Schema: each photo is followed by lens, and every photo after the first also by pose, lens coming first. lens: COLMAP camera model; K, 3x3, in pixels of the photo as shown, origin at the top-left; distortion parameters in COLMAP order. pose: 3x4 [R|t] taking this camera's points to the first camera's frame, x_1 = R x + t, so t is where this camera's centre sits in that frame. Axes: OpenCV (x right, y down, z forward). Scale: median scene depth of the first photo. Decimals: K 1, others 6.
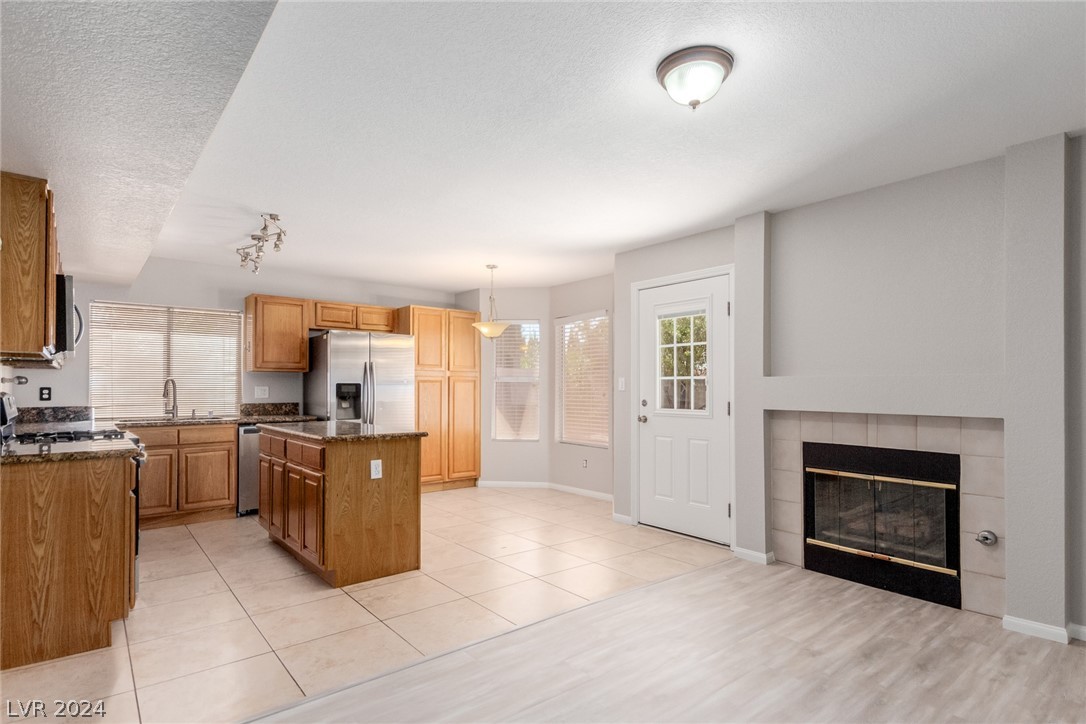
lens RADIAL K [[570.8, 0, 550.0], [0, 570.8, 387.8], [0, 0, 1]] dist [0.018661, -0.001855]
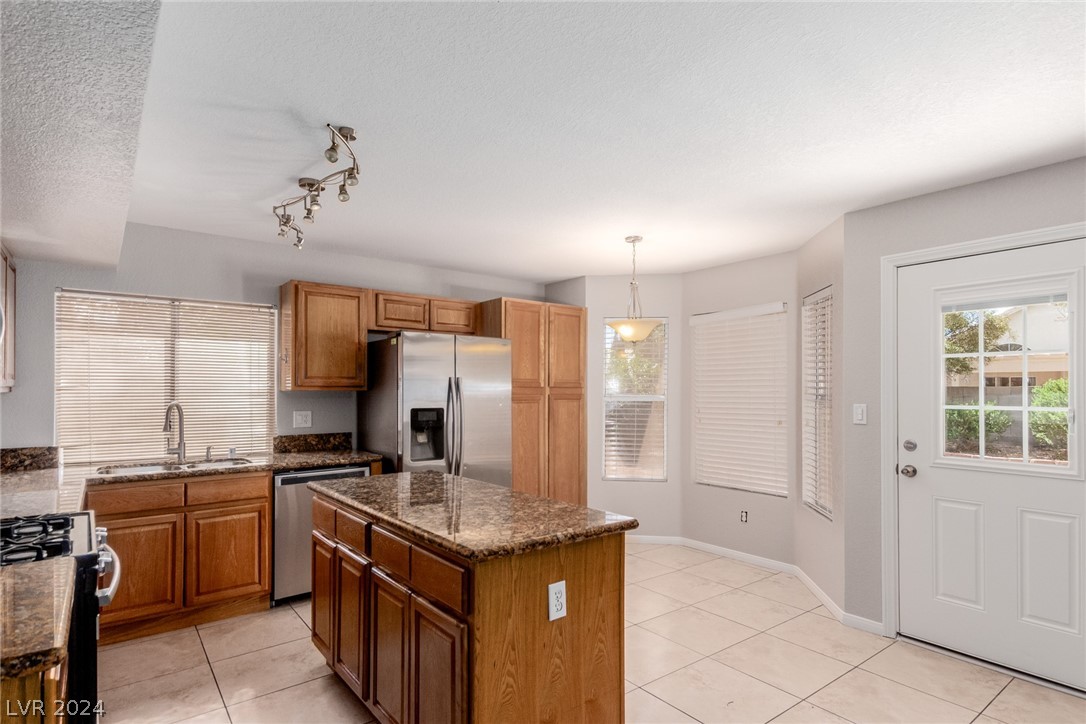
lens RADIAL K [[583.4, 0, 555.1], [0, 583.4, 393.3], [0, 0, 1]] dist [0.016317, -0.000972]
pose [[0.999762, -0.000125, -0.021812, -0.189511], [0.000178, 0.999997, 0.002465, -0.029023], [0.021812, -0.002469, 0.999759, 0.306580]]
